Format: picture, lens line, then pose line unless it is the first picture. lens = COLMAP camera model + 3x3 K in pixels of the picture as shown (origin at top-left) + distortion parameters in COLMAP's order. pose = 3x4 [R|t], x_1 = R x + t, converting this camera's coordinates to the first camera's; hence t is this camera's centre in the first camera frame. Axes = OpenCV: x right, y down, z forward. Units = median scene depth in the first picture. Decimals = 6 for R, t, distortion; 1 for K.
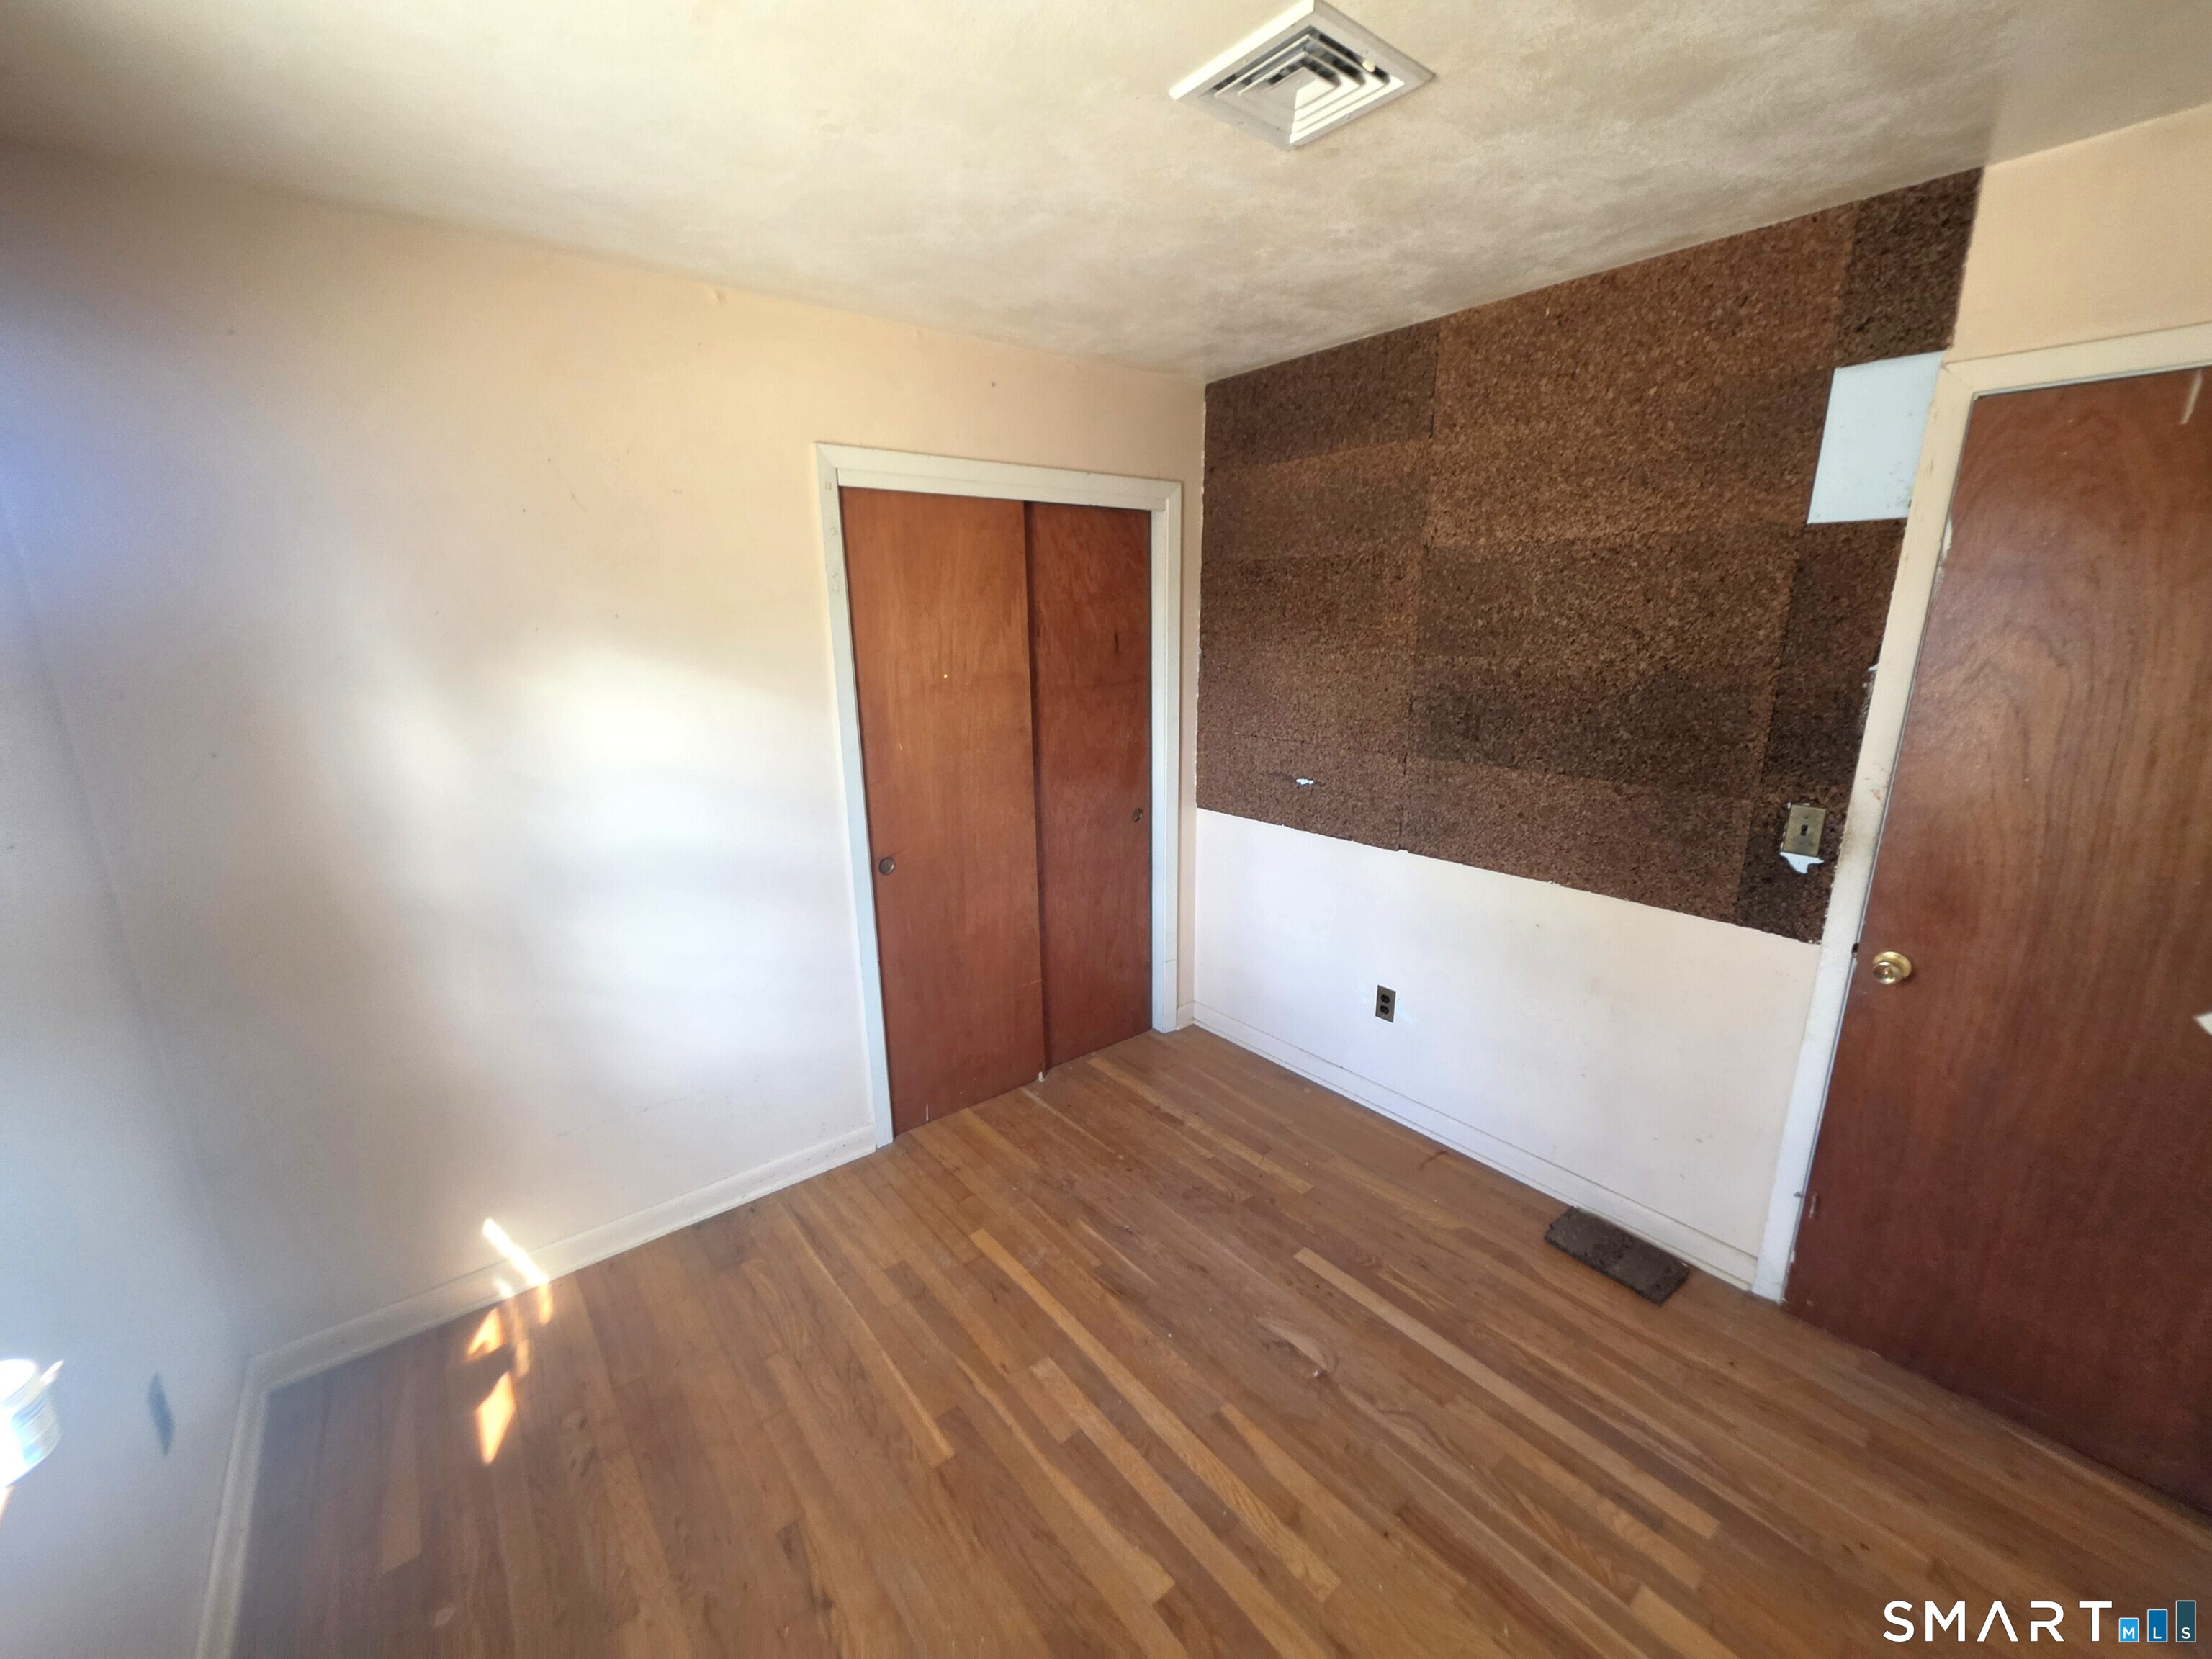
lens RADIAL K [[881.4, 0, 1118.8], [0, 881.4, 837.2], [0, 0, 1]] dist [-0.002856, -0.000096]
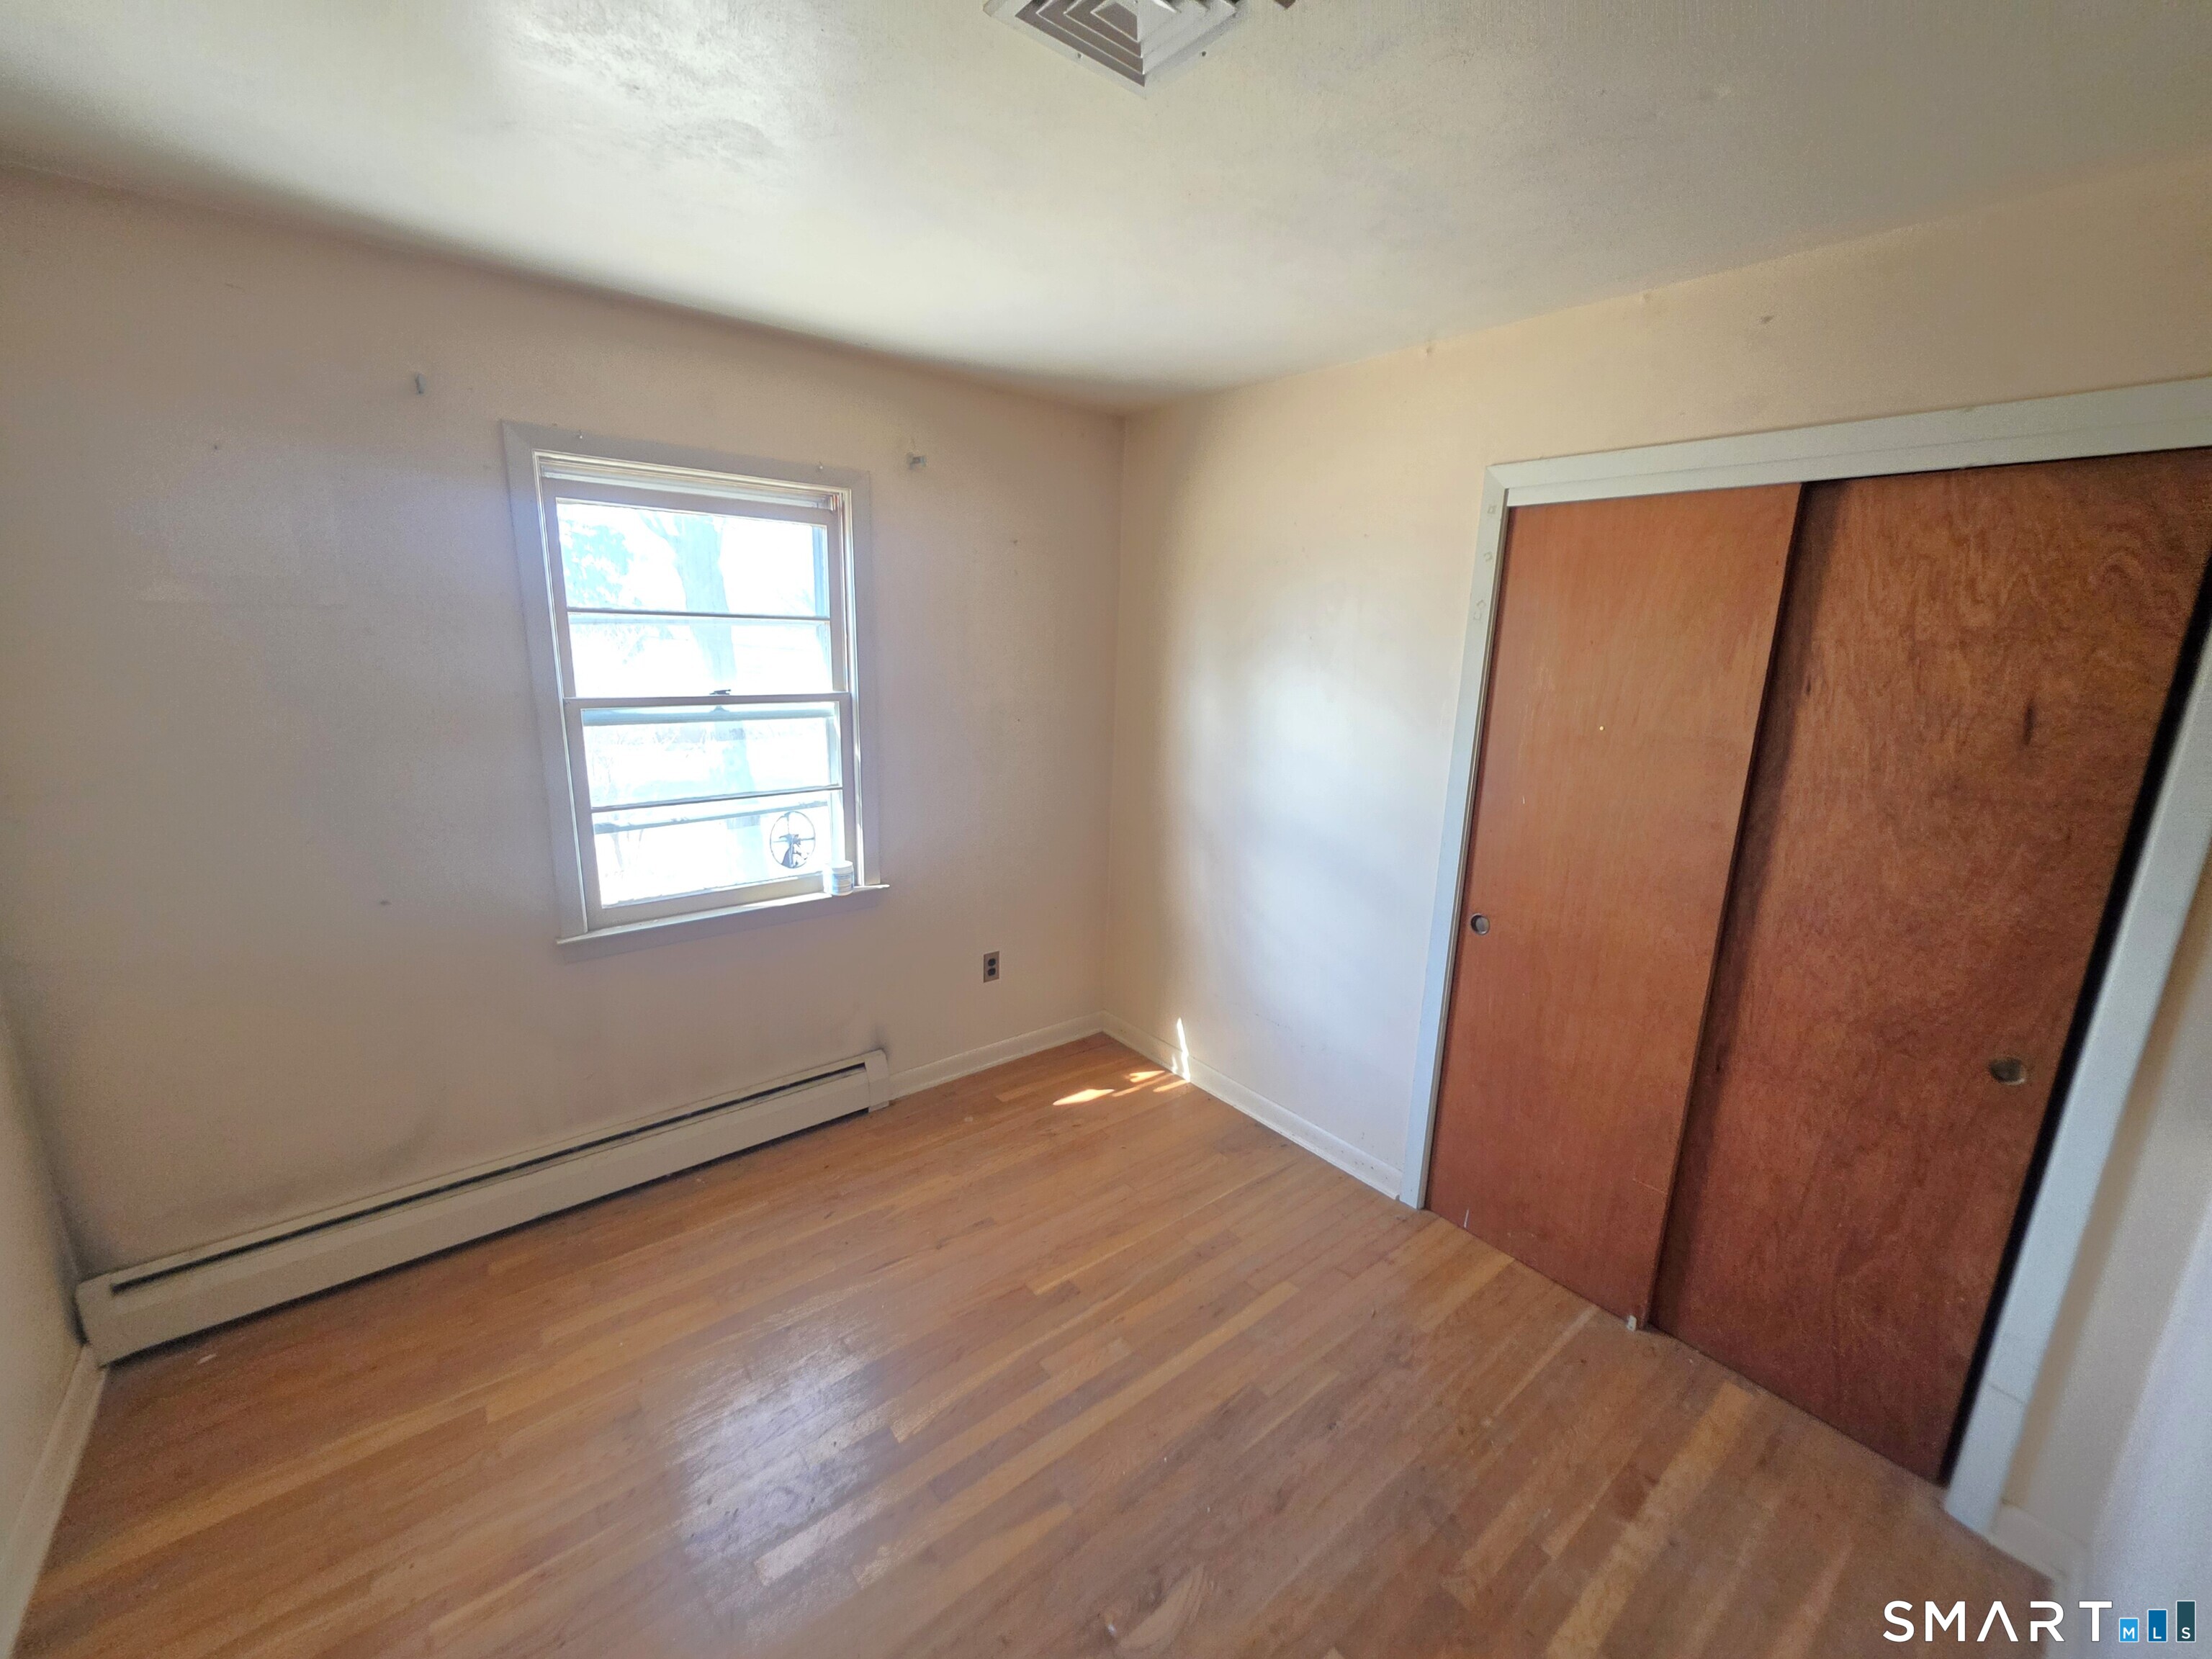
lens RADIAL K [[886.3, 0, 1114.0], [0, 886.3, 833.5], [0, 0, 1]] dist [-0.001725, 0.000110]
pose [[0.005927, 0.230673, -0.973013, 0.658210], [-0.278782, 0.934834, 0.219924, -0.165407], [0.960336, 0.269955, 0.069848, 0.618948]]
